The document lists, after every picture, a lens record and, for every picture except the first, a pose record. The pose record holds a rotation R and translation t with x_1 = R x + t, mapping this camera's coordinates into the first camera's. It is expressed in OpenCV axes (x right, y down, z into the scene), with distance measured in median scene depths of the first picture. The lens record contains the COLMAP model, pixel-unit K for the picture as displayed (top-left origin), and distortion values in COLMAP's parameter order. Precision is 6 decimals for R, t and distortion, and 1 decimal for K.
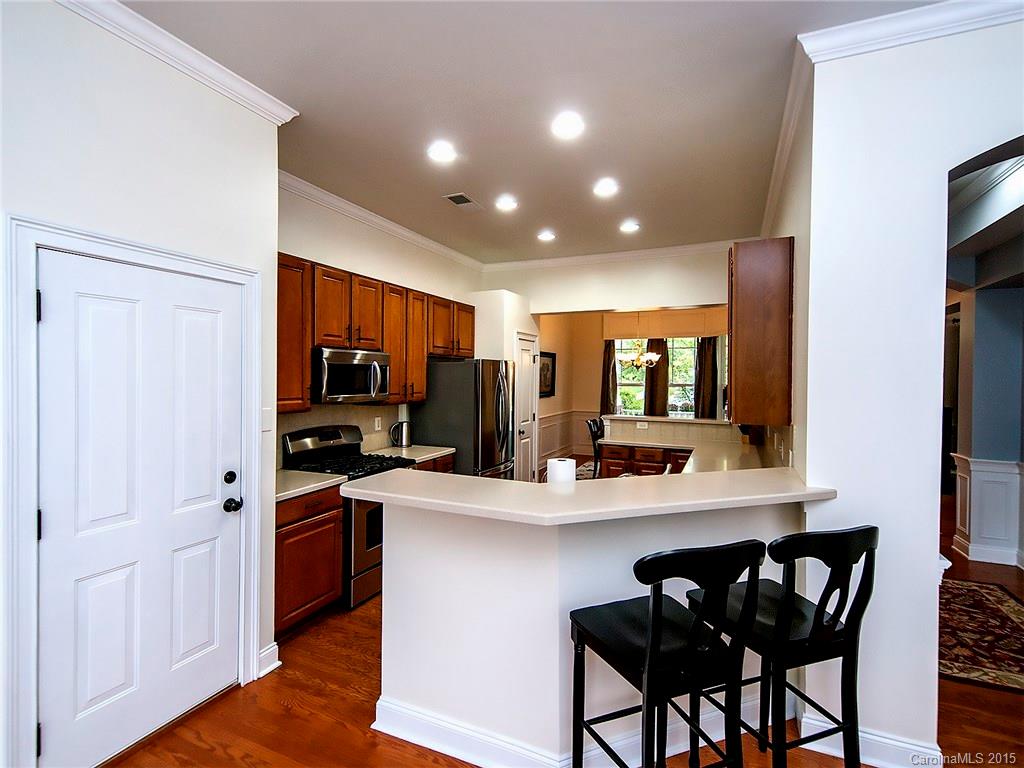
lens RADIAL K [[498.5, 0, 507.6], [0, 498.5, 379.9], [0, 0, 1]] dist [0.000353, 0.000038]
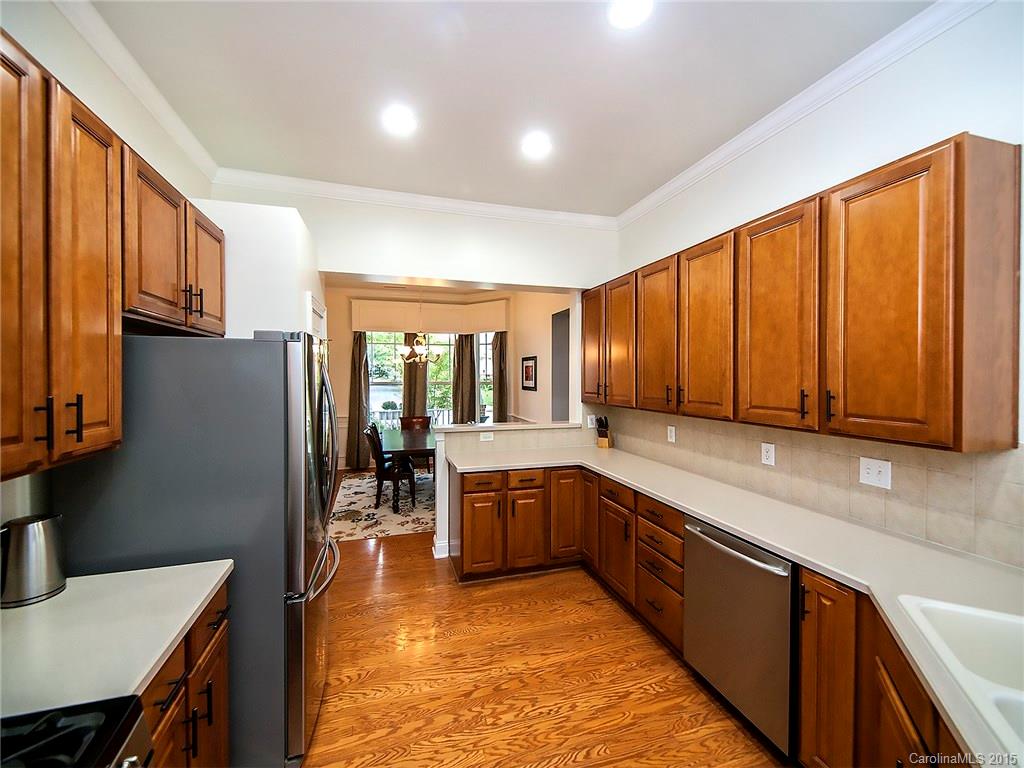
lens RADIAL K [[419.4, 0, 510.1], [0, 419.4, 385.4], [0, 0, 1]] dist [0.015408, -0.000588]
pose [[0.751465, -0.022644, 0.659384, -0.141285], [0.010638, 0.999697, 0.022206, -0.002285], [-0.659687, -0.009672, 0.751478, 0.541007]]
